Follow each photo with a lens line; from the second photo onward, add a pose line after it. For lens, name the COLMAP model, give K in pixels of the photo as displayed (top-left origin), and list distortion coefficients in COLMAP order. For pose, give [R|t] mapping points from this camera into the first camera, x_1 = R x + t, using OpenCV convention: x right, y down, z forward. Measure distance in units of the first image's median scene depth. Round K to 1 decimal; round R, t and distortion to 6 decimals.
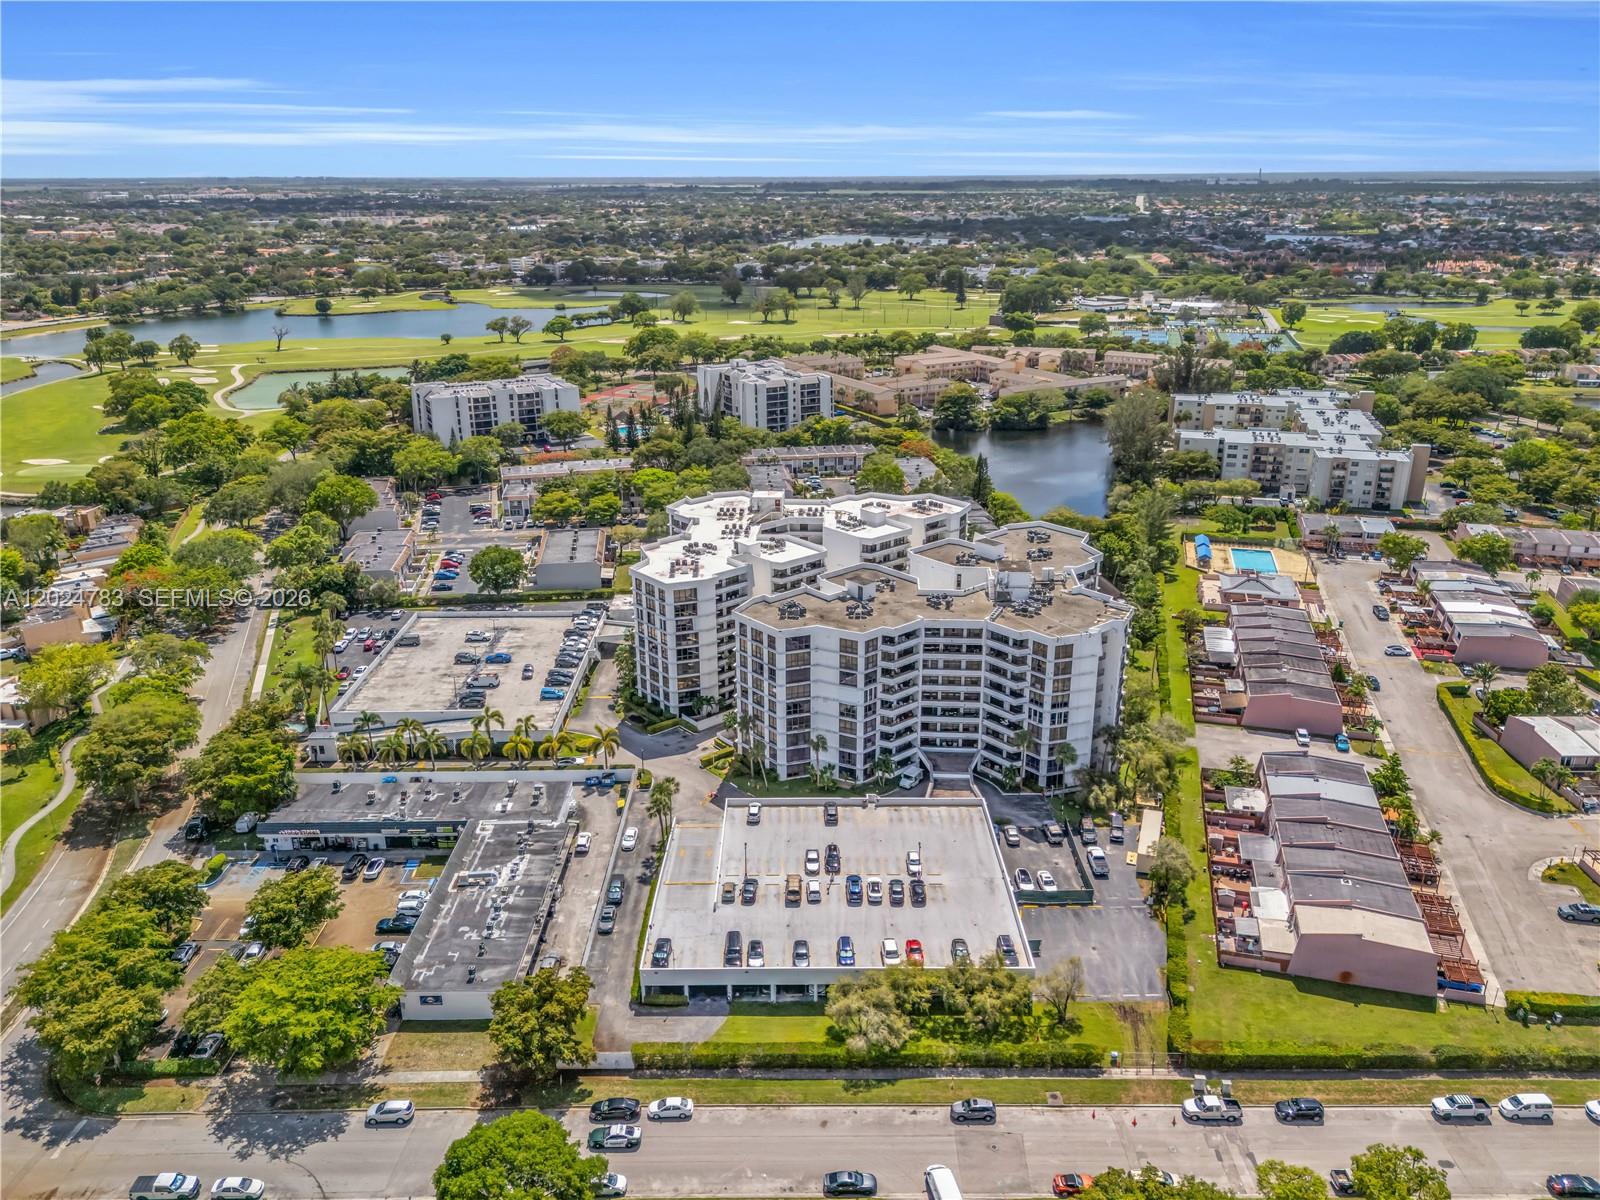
lens RADIAL K [[1192.4, 0, 800.0], [0, 1192.4, 600.0], [0, 0, 1]] dist [0.108544, -0.132483]
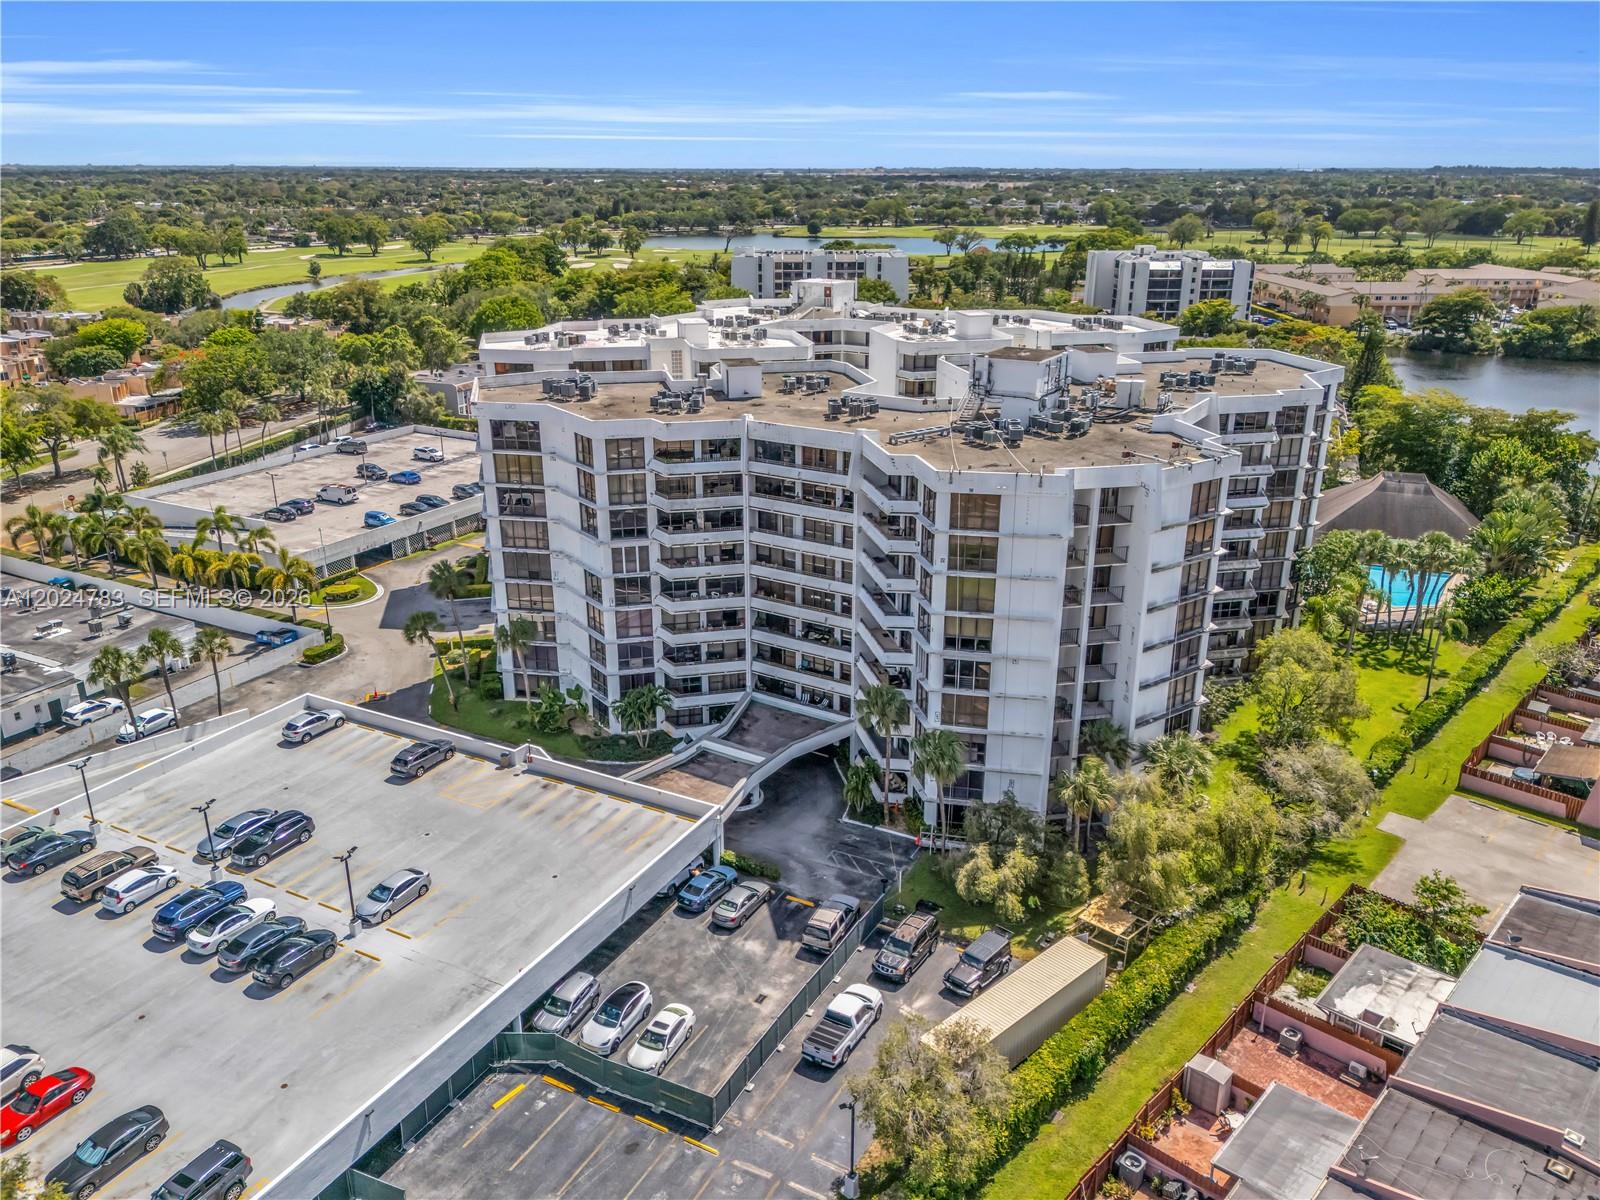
lens RADIAL K [[1192.4, 0, 800.0], [0, 1192.4, 600.0], [0, 0, 1]] dist [0.108544, -0.132483]
pose [[0.881342, 0.167169, -0.441918, 0.344506], [-0.165356, 0.985299, 0.042940, 0.063208], [0.442599, 0.035229, 0.896027, 0.586215]]
